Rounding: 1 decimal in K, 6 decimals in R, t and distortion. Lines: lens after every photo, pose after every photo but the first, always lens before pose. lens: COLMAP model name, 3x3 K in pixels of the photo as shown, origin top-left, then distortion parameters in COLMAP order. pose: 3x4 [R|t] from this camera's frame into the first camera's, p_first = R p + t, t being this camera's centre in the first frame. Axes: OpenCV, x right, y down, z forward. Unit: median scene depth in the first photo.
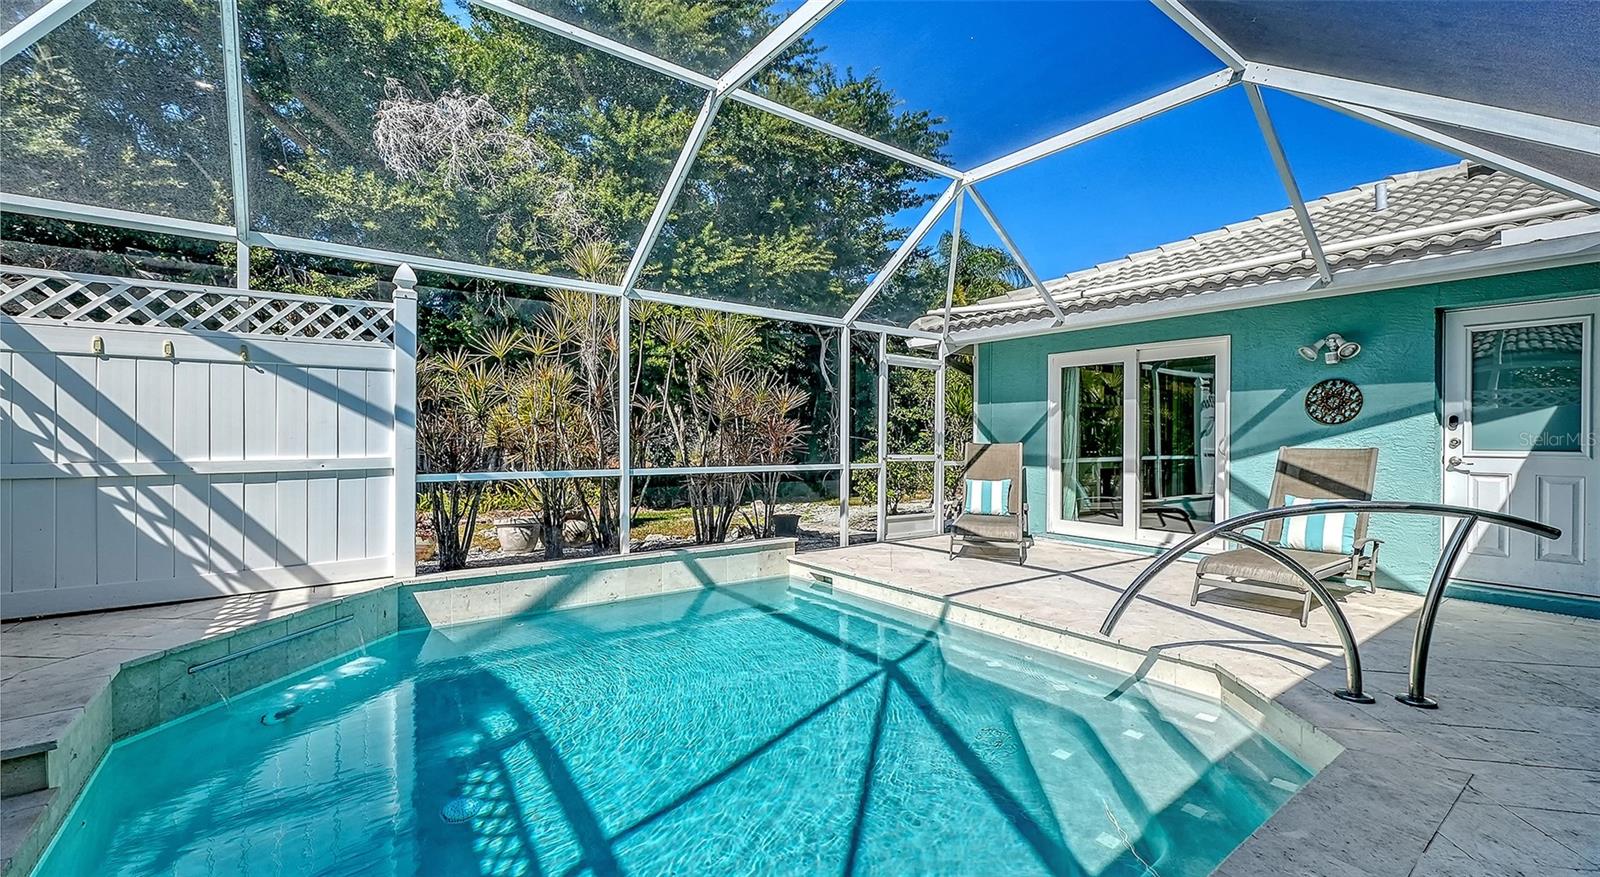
lens RADIAL K [[659.3, 0, 800.0], [0, 659.3, 438.5], [0, 0, 1]] dist [0.000332, -0.000058]
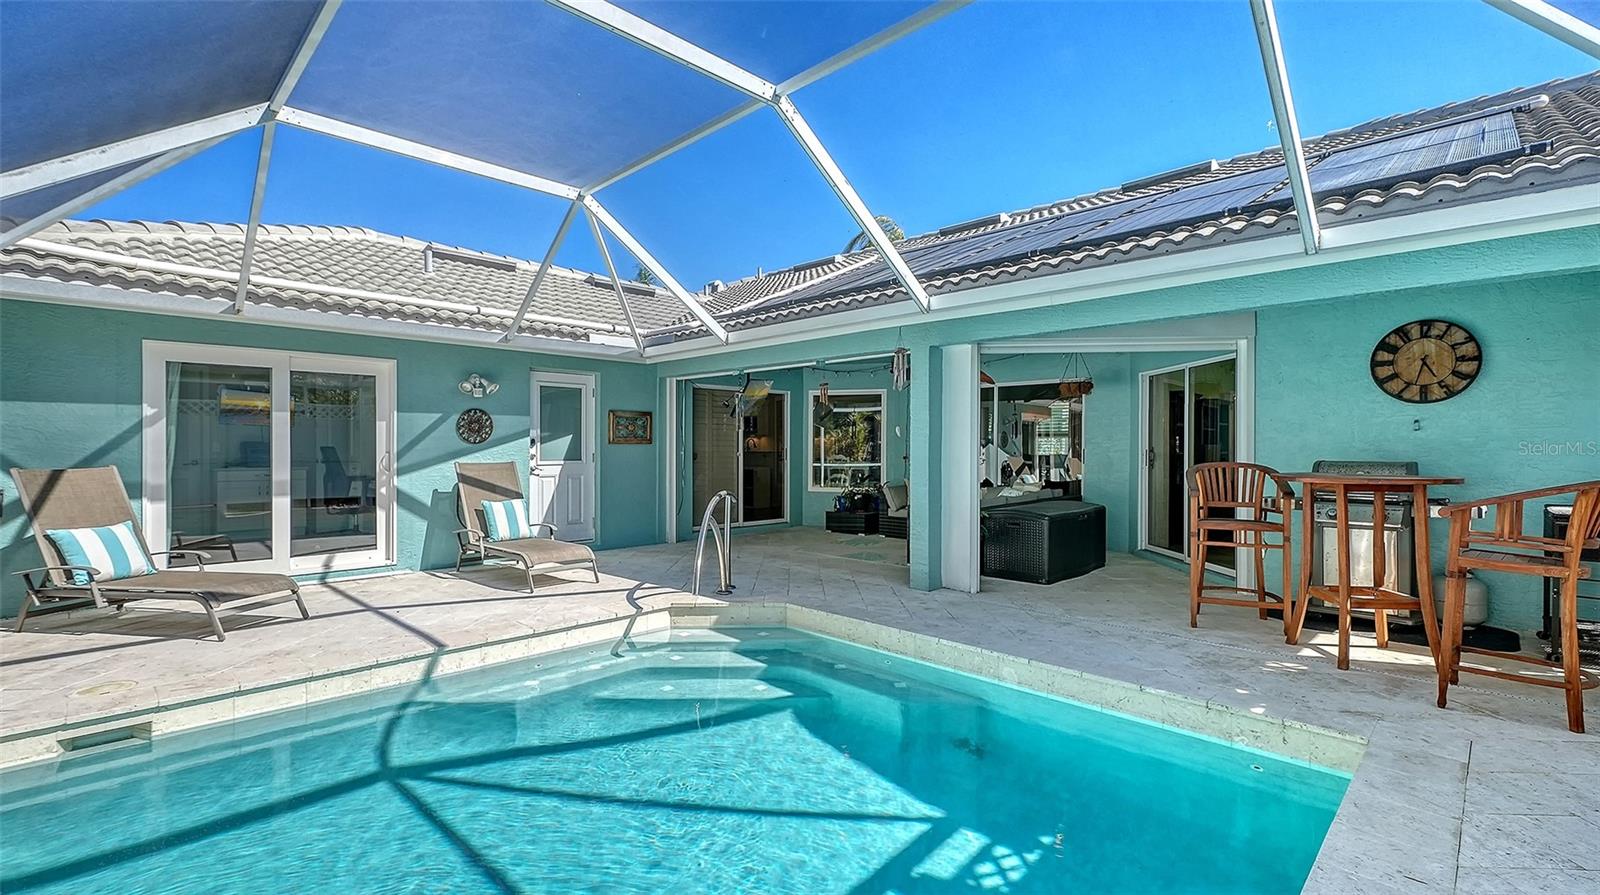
lens RADIAL K [[701.0, 0, 800.0], [0, 701.0, 447.5], [0, 0, 1]] dist [-0.000270, 0.000021]
pose [[-0.145754, -0.010301, 0.989267, -0.618035], [-0.004804, 0.999941, 0.009705, -0.028967], [-0.989309, -0.003338, -0.145795, 0.543511]]
